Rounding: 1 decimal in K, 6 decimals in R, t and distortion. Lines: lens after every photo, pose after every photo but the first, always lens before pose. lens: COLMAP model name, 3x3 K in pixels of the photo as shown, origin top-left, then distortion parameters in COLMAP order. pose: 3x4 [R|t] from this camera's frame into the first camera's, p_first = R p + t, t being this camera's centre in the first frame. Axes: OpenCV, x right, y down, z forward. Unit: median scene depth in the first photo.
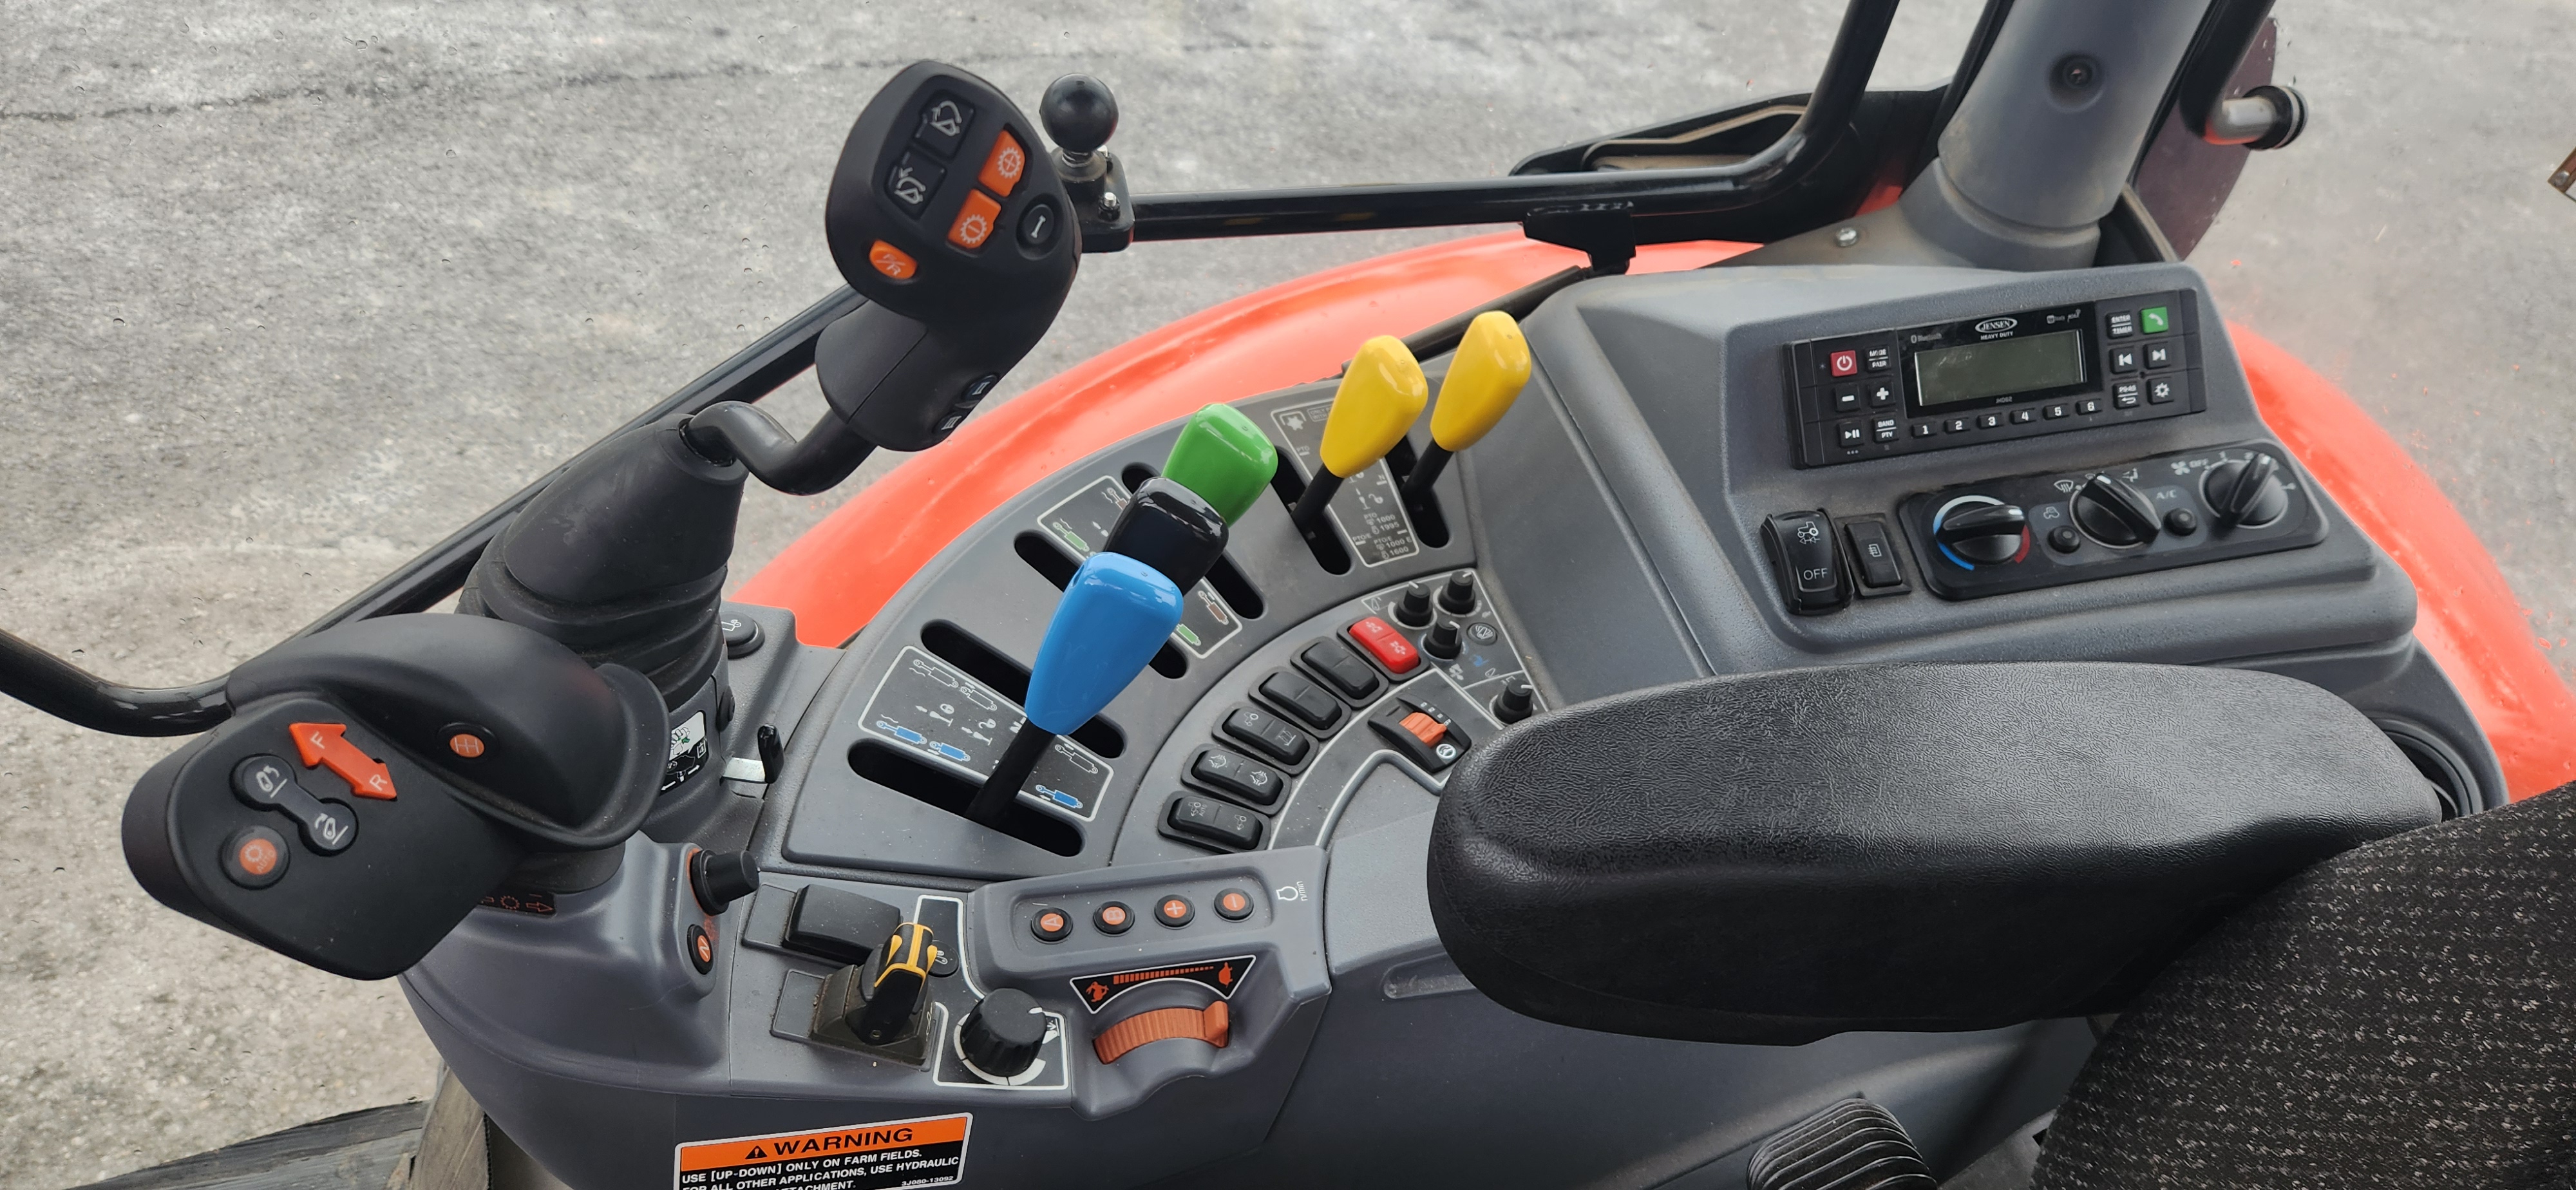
lens RADIAL K [[1735.9, 0, 1337.0], [0, 1735.9, 597.6], [0, 0, 1]] dist [0.043065, -0.002815]
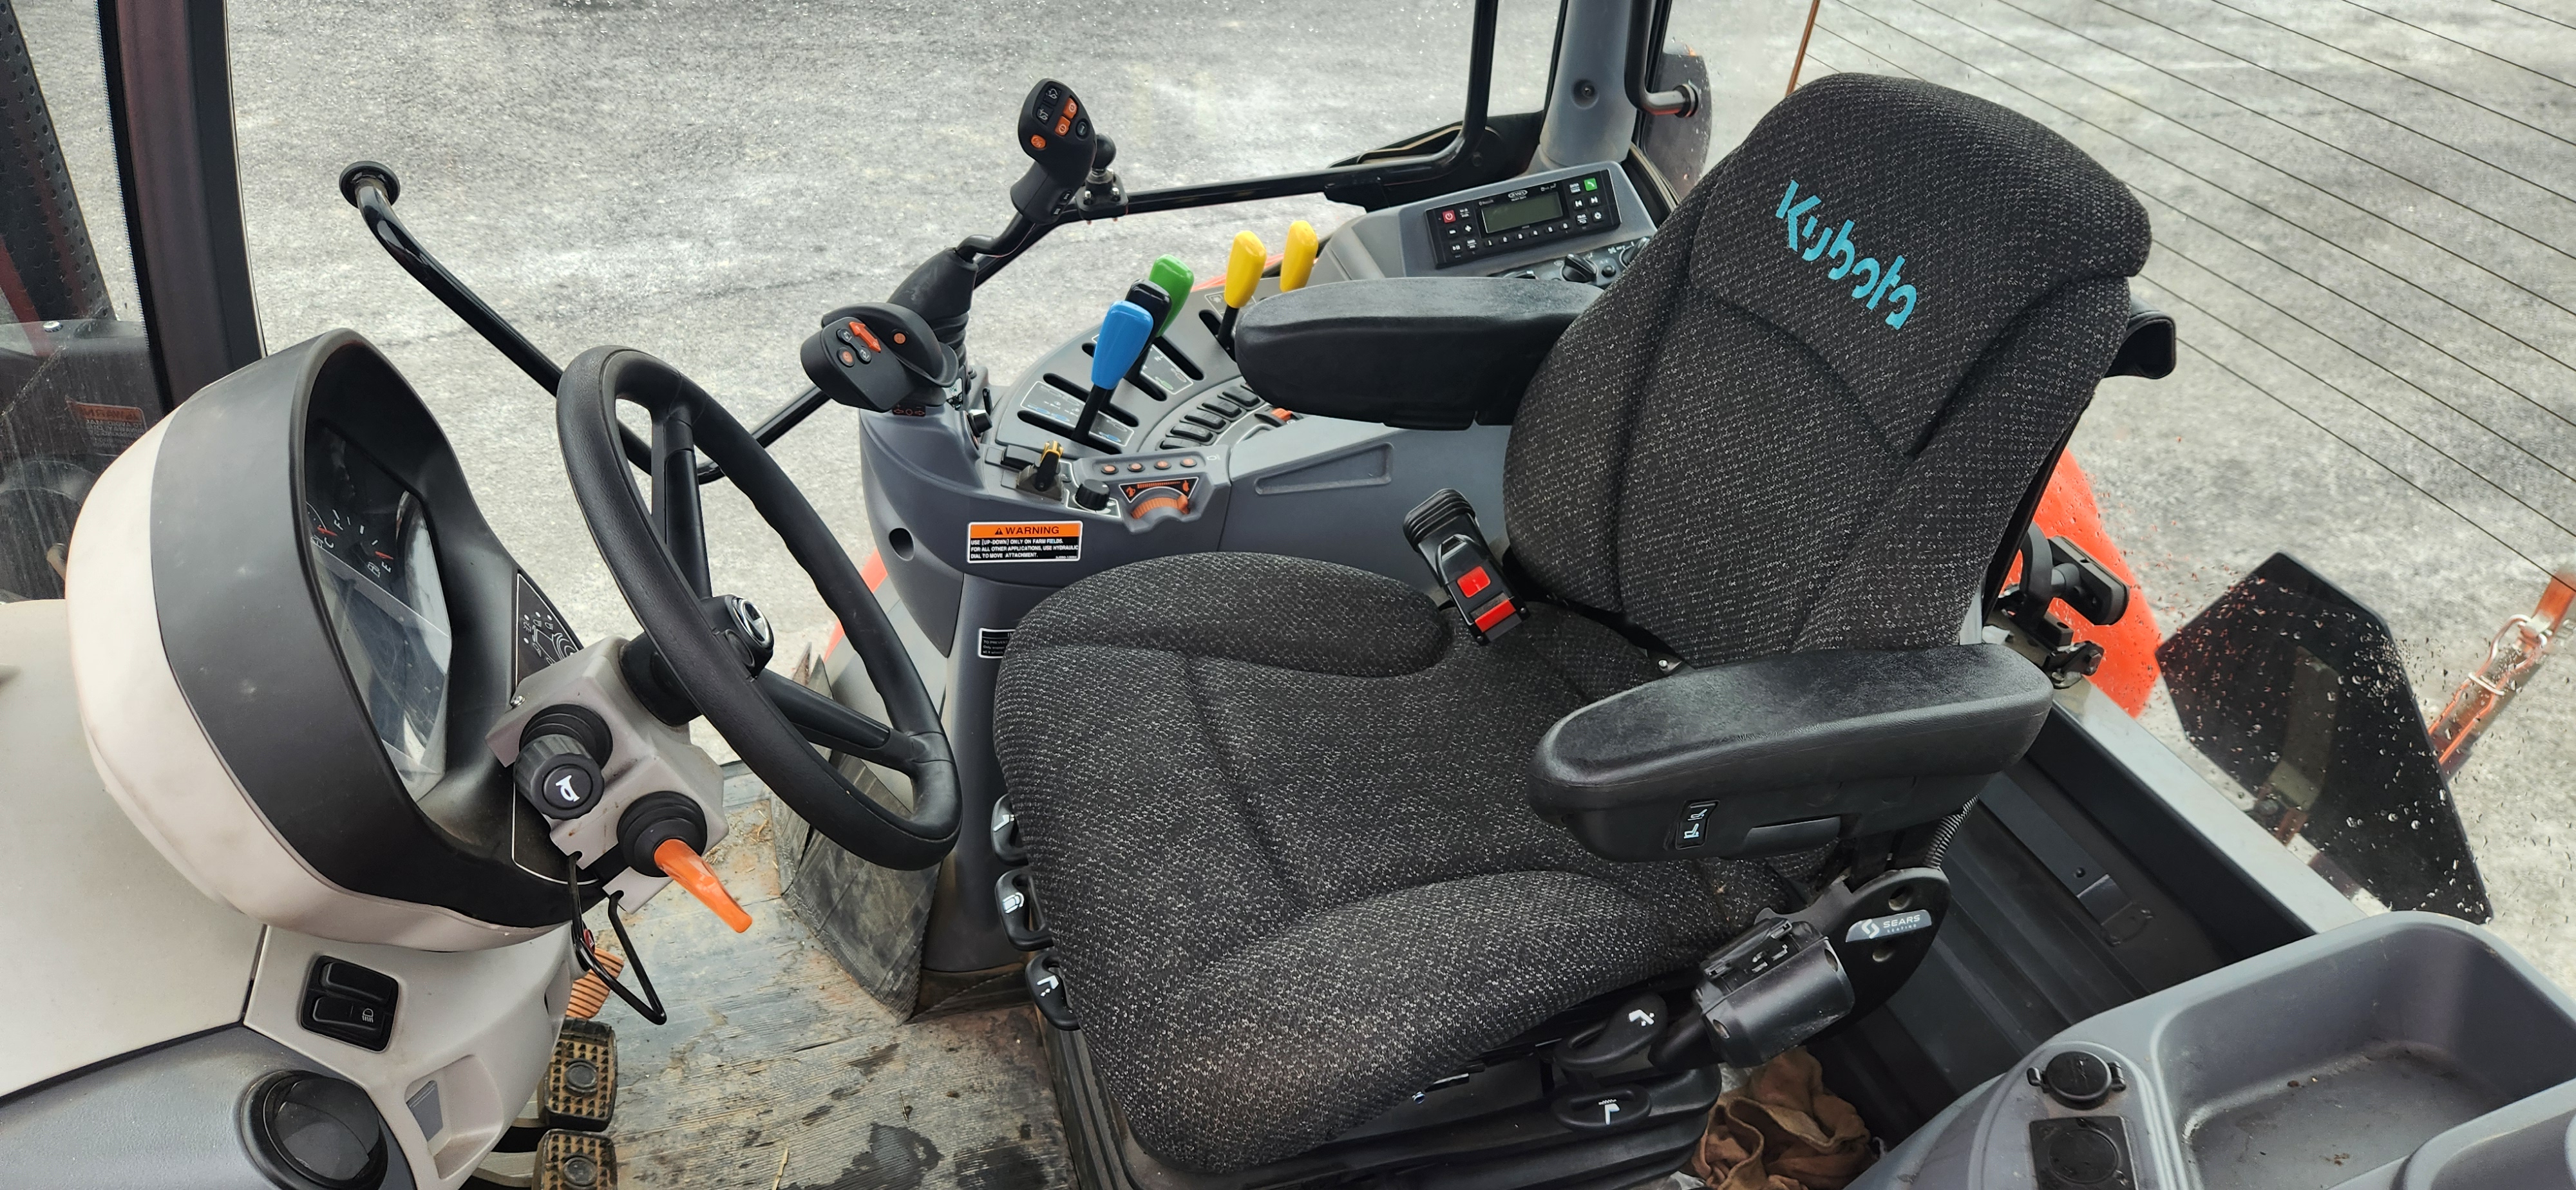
lens RADIAL K [[1779.6, 0, 1305.1], [0, 1779.6, 588.4], [0, 0, 1]] dist [0.085210, -0.002111]
pose [[0.994662, -0.090043, -0.050389, 0.171023], [0.083046, 0.988423, -0.126977, 0.566743], [0.061239, 0.122115, 0.990625, -1.122230]]
